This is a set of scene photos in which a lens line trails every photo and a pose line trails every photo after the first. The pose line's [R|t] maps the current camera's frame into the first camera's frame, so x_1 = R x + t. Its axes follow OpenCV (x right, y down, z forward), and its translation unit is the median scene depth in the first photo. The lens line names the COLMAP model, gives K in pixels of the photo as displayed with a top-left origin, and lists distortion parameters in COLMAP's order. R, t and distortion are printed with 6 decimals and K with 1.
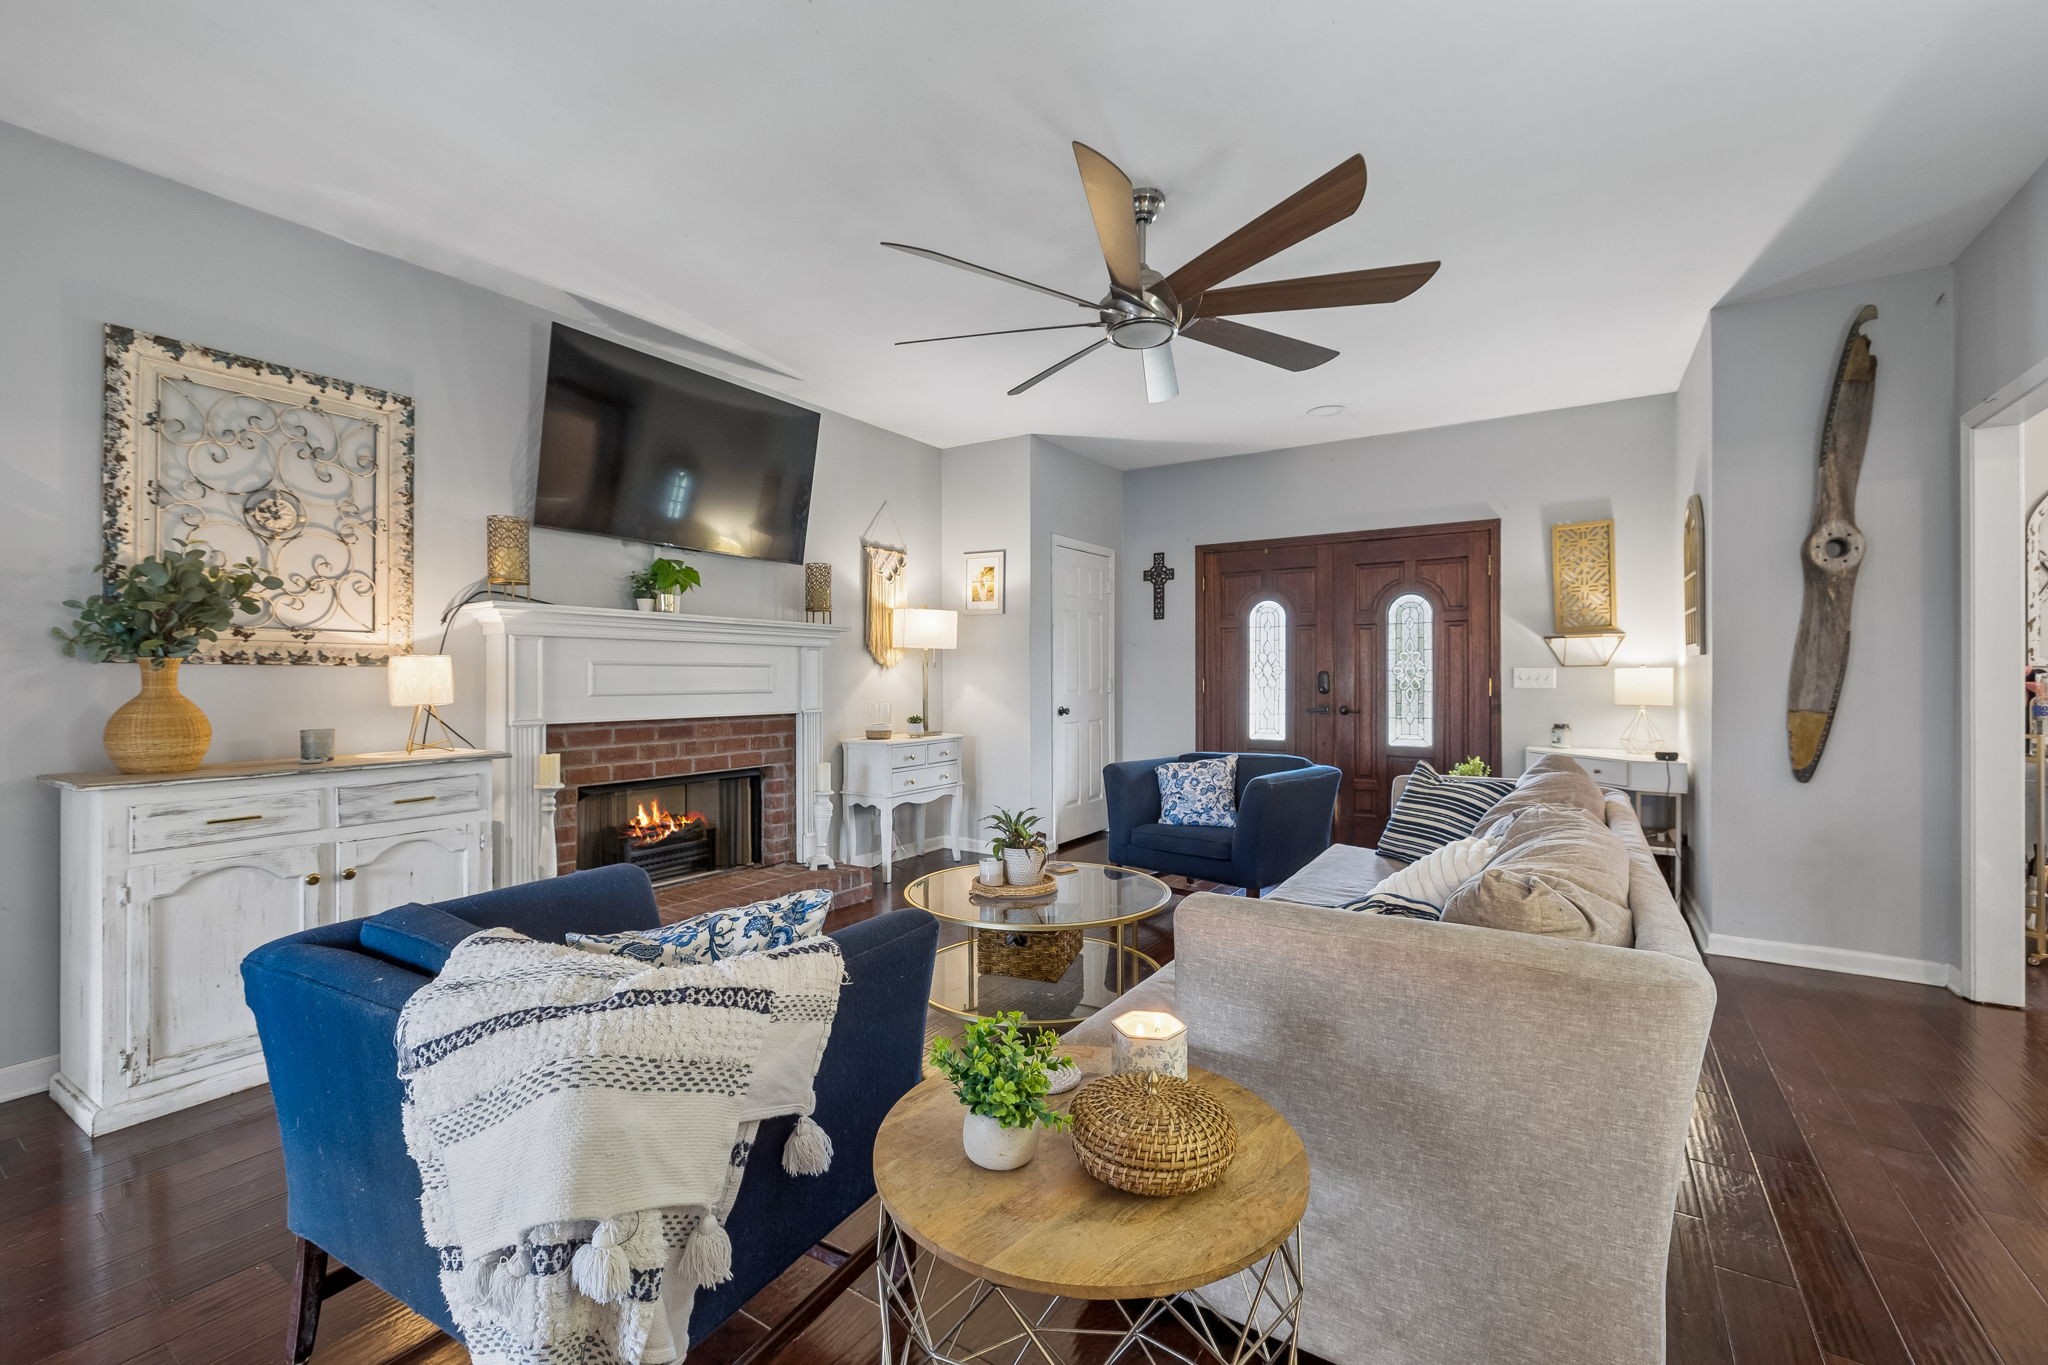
lens RADIAL K [[858.0, 0, 1015.1], [0, 858.0, 668.8], [0, 0, 1]] dist [-0.000273, -0.000165]
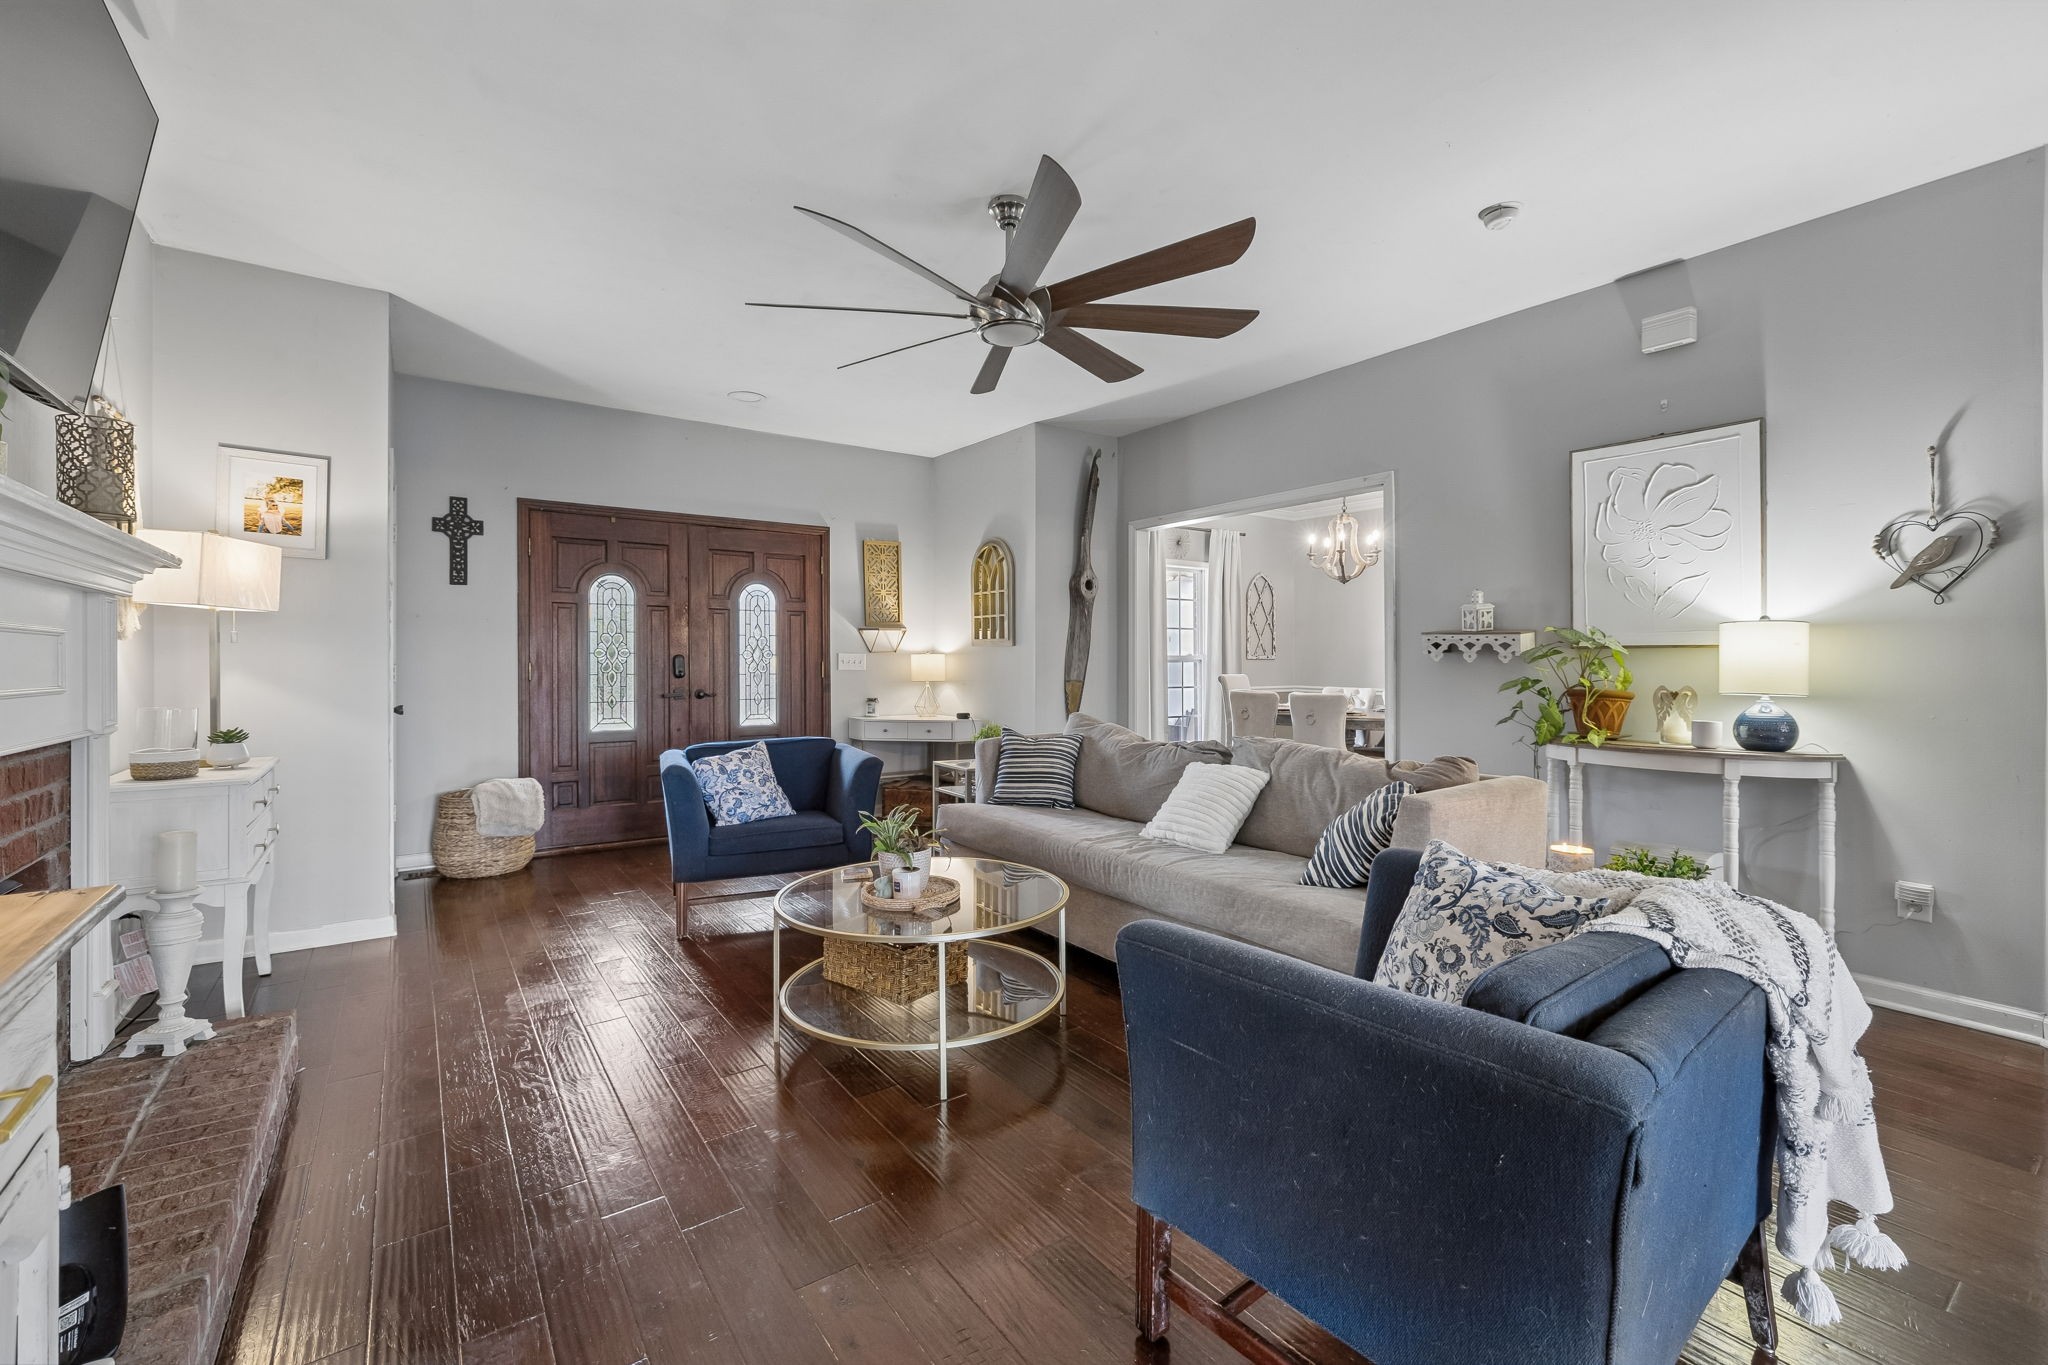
lens RADIAL K [[858.0, 0, 1015.1], [0, 858.0, 668.8], [0, 0, 1]] dist [-0.000273, -0.000165]
pose [[0.358975, -0.008581, 0.933308, -0.444746], [-0.008157, 0.999891, 0.012330, 0.003845], [-0.933311, -0.012039, 0.358866, 0.326681]]
